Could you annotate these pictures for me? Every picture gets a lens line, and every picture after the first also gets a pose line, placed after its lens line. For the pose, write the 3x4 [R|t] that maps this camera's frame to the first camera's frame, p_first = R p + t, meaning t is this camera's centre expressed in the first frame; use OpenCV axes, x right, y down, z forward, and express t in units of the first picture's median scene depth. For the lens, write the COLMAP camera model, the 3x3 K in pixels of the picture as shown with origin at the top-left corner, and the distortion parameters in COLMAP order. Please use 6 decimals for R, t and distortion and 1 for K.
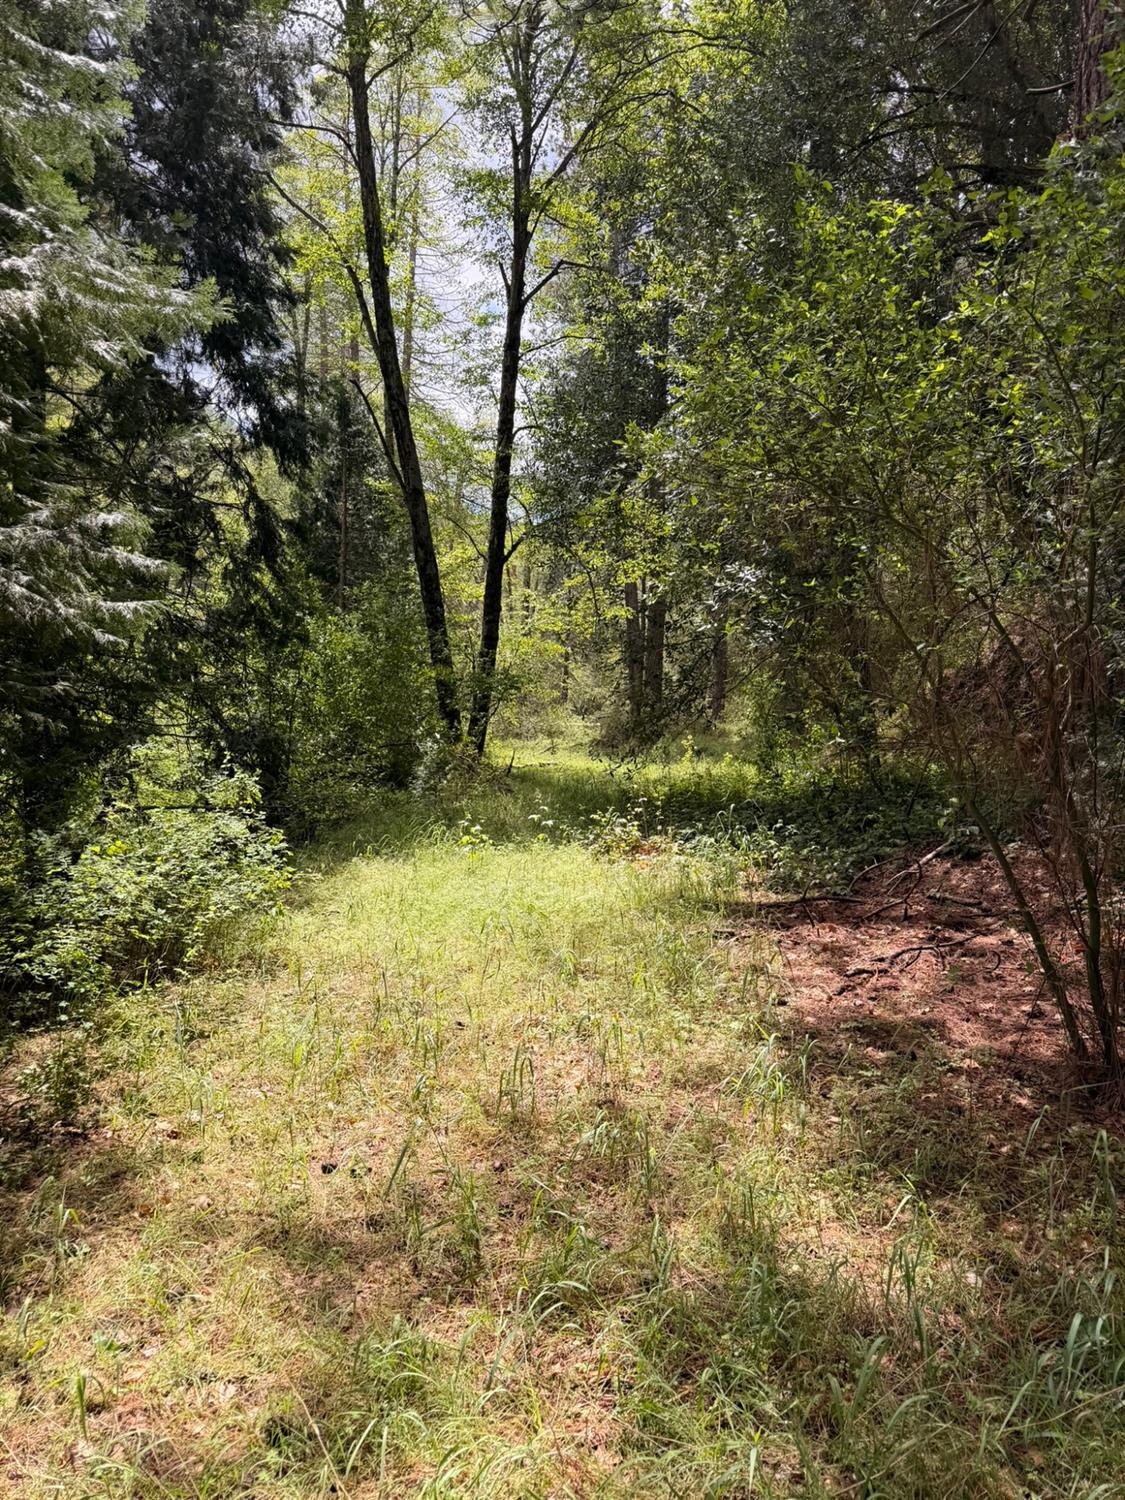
lens RADIAL K [[1061.5, 0, 552.2], [0, 1061.5, 757.5], [0, 0, 1]] dist [0.095082, -0.118651]
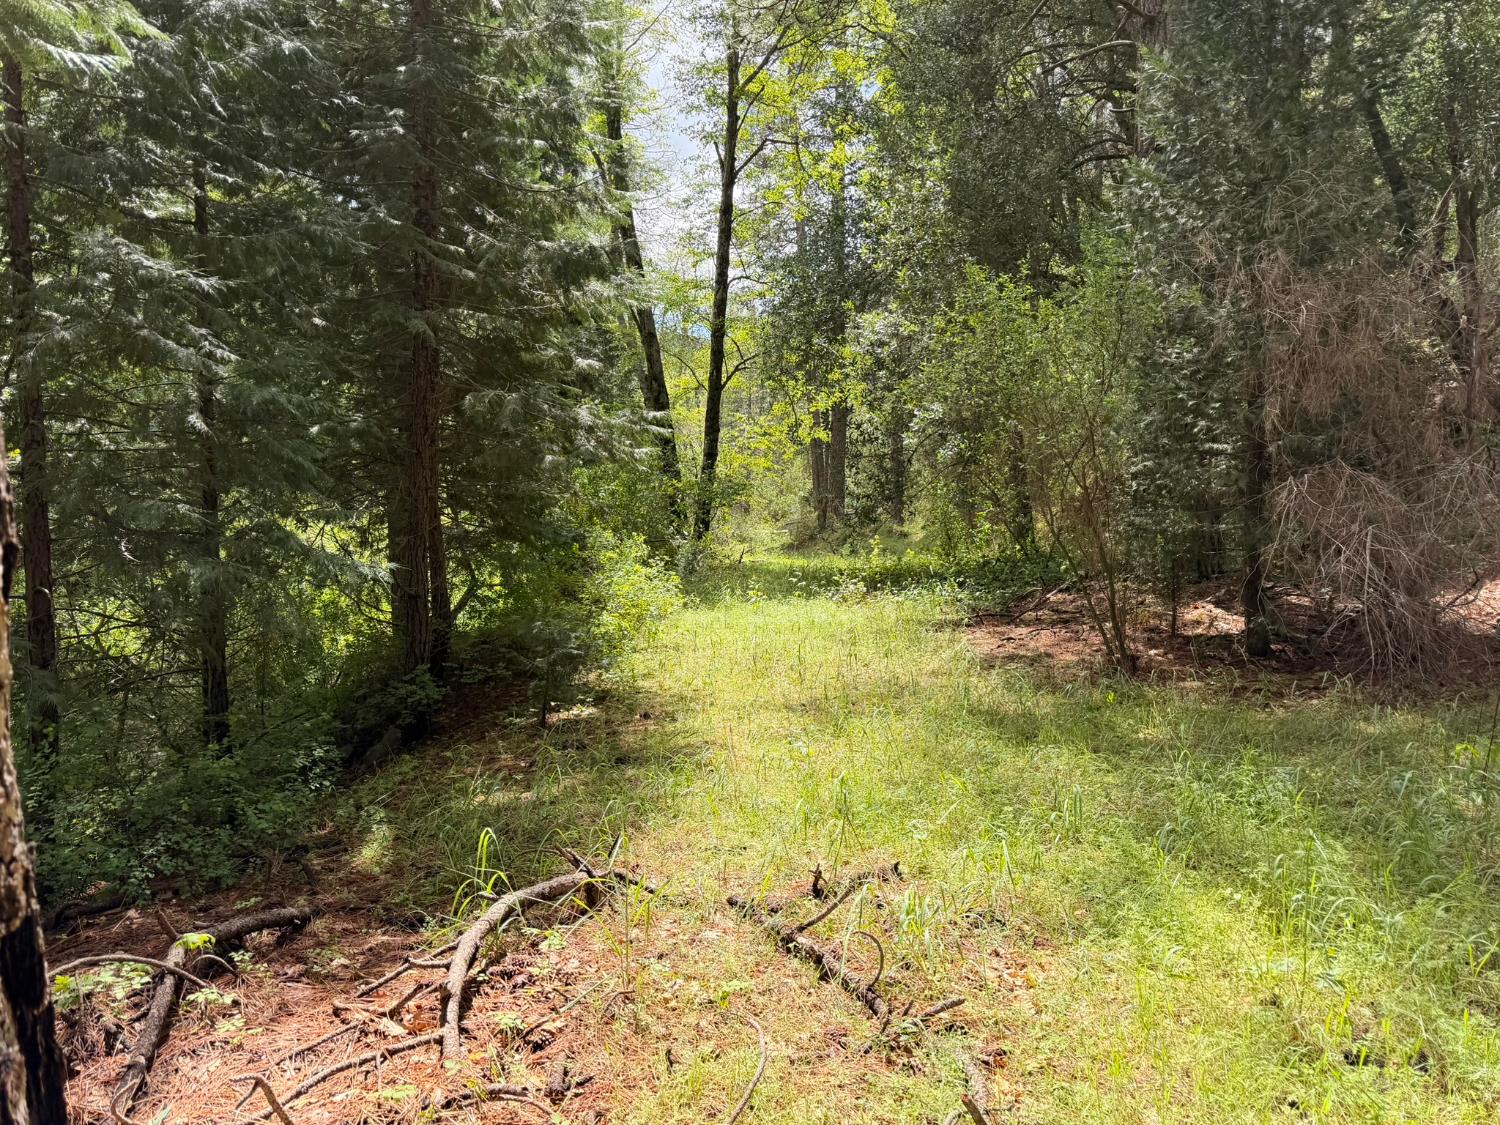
lens RADIAL K [[1061.5, 0, 750.0], [0, 1061.5, 562.5], [0, 0, 1]] dist [0.095082, -0.118651]
pose [[0.999534, -0.016568, 0.025651, -0.047758], [0.016738, 0.999839, -0.006418, 0.017422], [-0.025541, 0.006844, 0.999650, -0.191794]]
